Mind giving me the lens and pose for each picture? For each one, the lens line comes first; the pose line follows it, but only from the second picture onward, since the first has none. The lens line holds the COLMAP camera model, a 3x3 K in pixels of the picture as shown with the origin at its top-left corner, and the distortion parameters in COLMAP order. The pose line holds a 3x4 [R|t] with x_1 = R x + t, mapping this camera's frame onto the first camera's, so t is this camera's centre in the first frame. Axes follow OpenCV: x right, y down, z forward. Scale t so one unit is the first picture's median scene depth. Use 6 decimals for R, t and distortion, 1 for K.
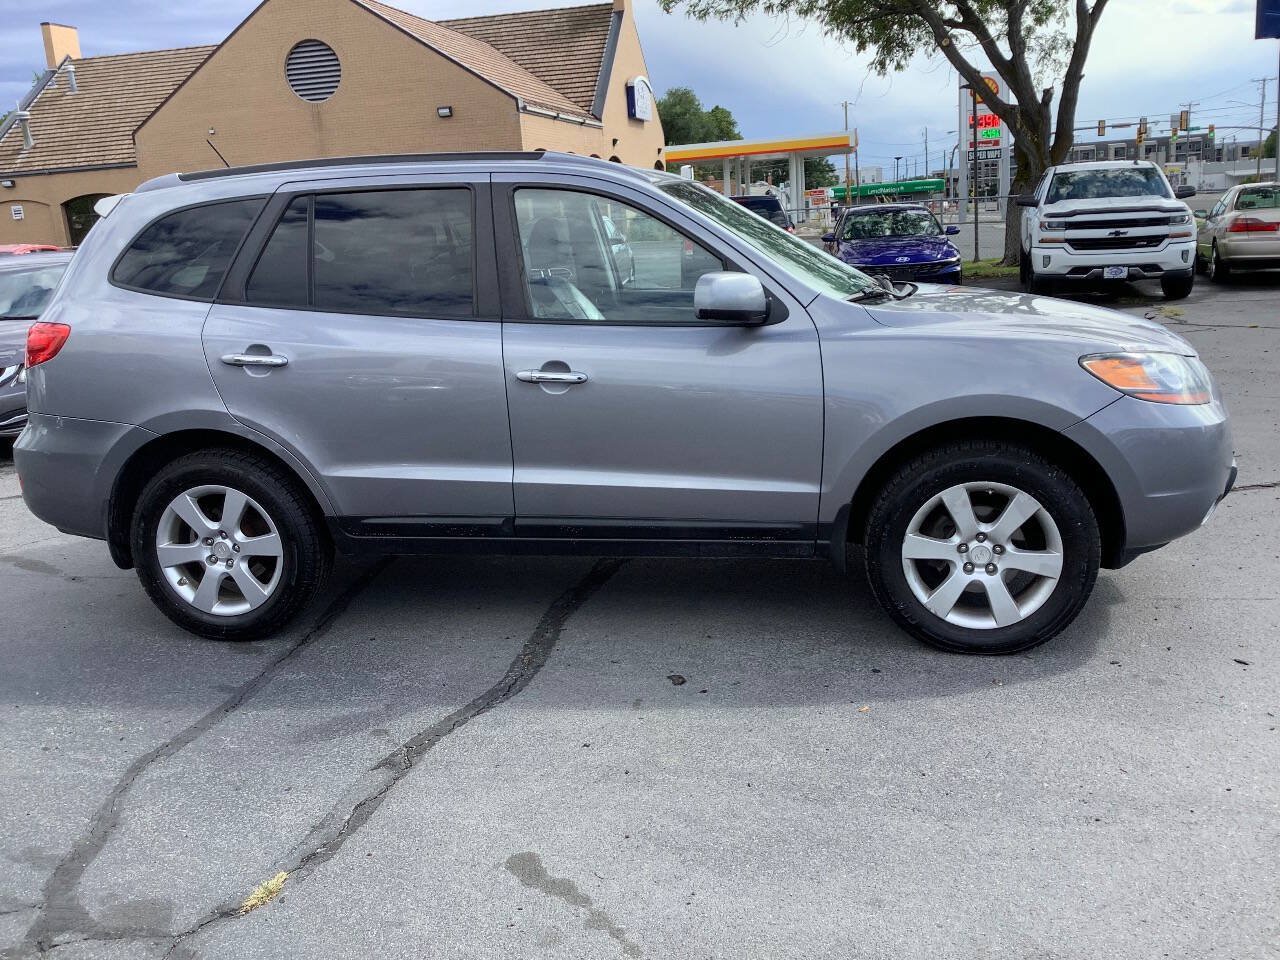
lens RADIAL K [[1100.3, 0, 610.2], [0, 1100.3, 483.7], [0, 0, 1]] dist [0.114722, -0.203433]
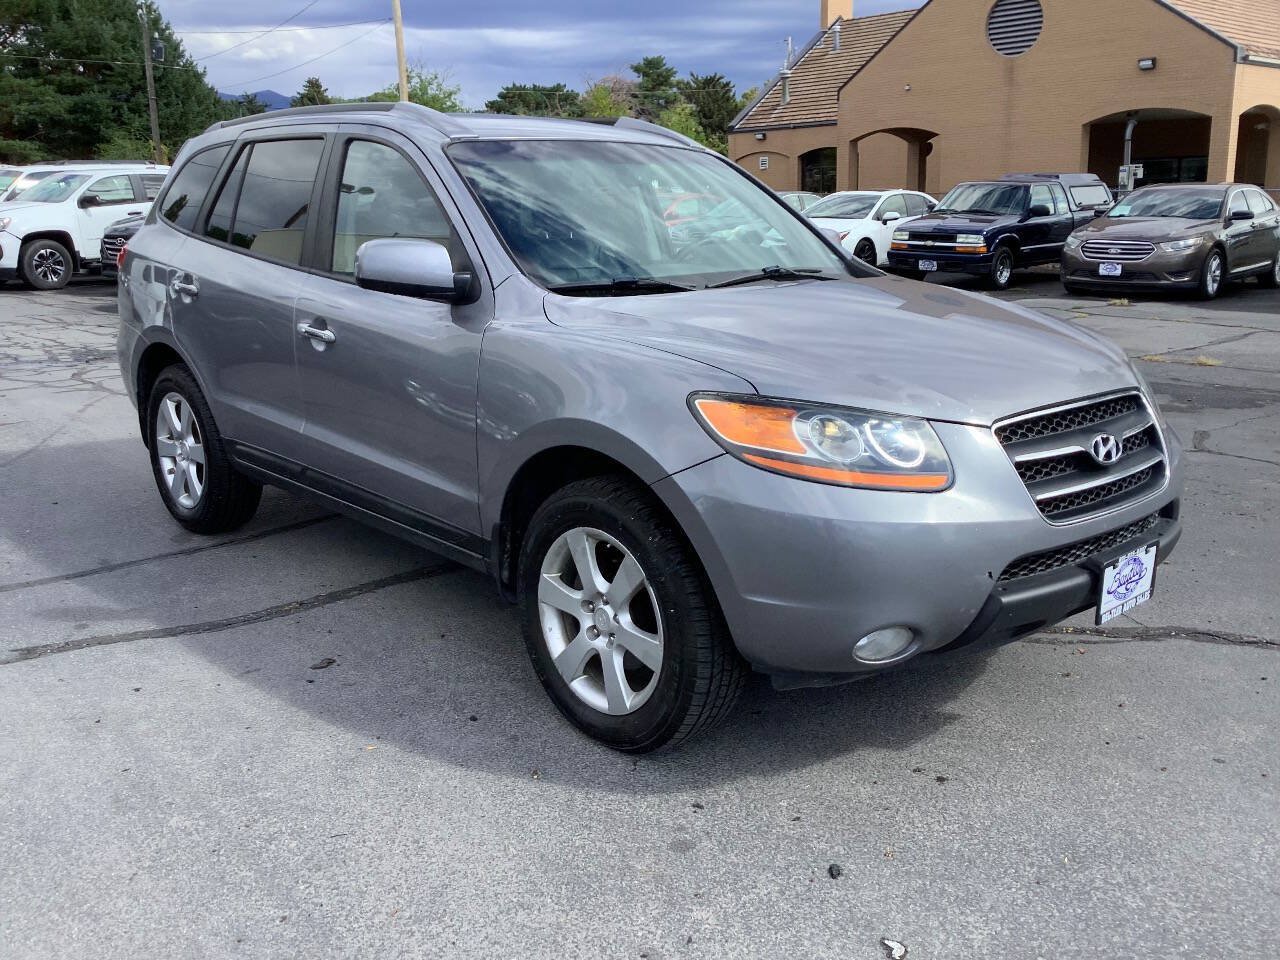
lens RADIAL K [[1091.7, 0, 608.4], [0, 1091.7, 478.3], [0, 0, 1]] dist [0.068277, -0.110516]
pose [[0.808813, 0.194554, -0.554951, 0.697472], [-0.175043, 0.980562, 0.088647, -0.098093], [0.561410, 0.025441, 0.827147, 0.325461]]
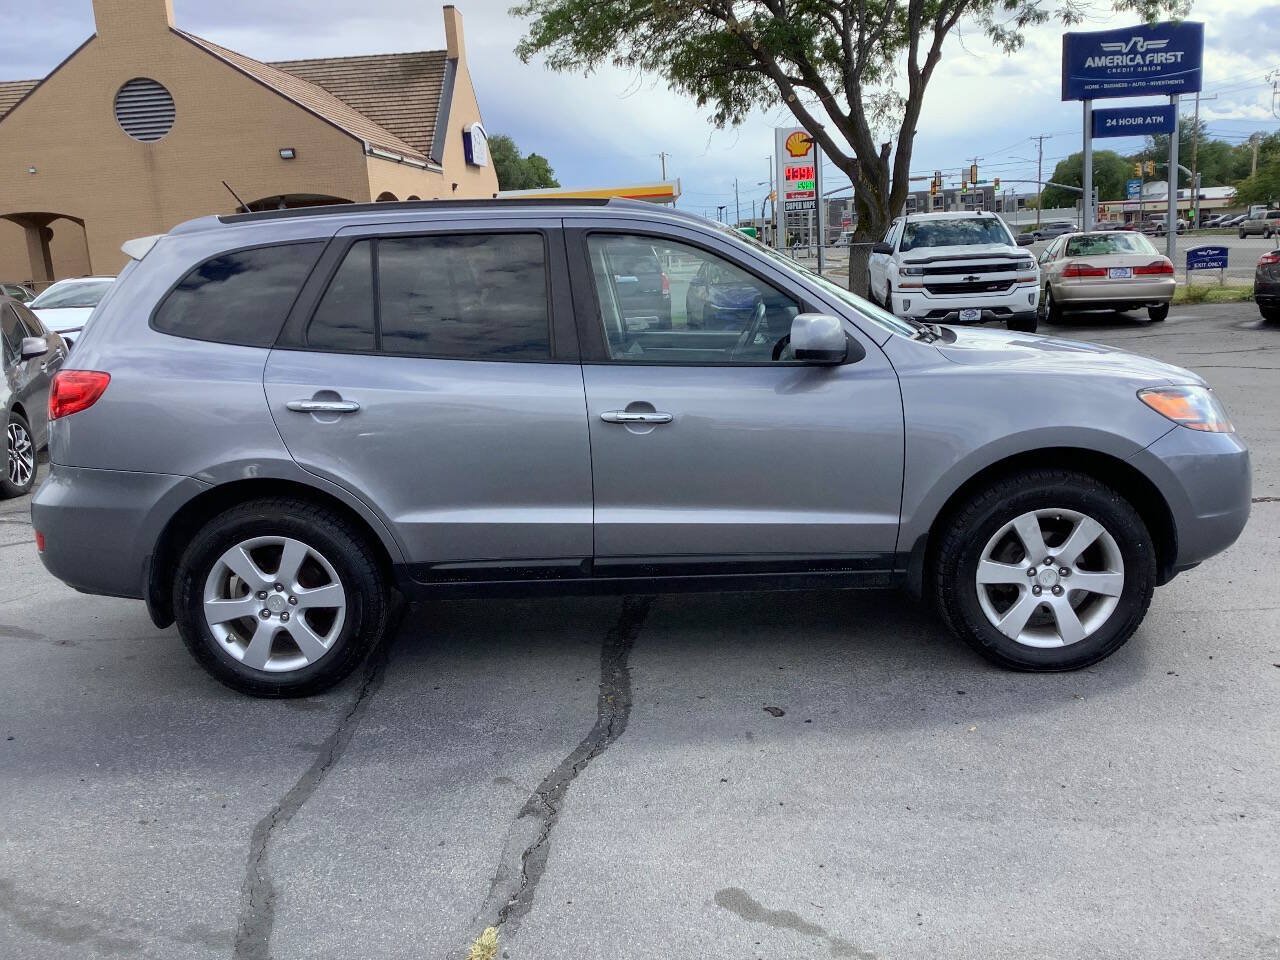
lens RADIAL K [[1100.3, 0, 610.2], [0, 1100.3, 483.7], [0, 0, 1]] dist [0.114722, -0.203433]
pose [[0.989014, -0.025969, 0.145525, -0.215860], [0.031472, 0.998869, -0.035641, -0.000595], [-0.144435, 0.039830, 0.988712, 0.004211]]
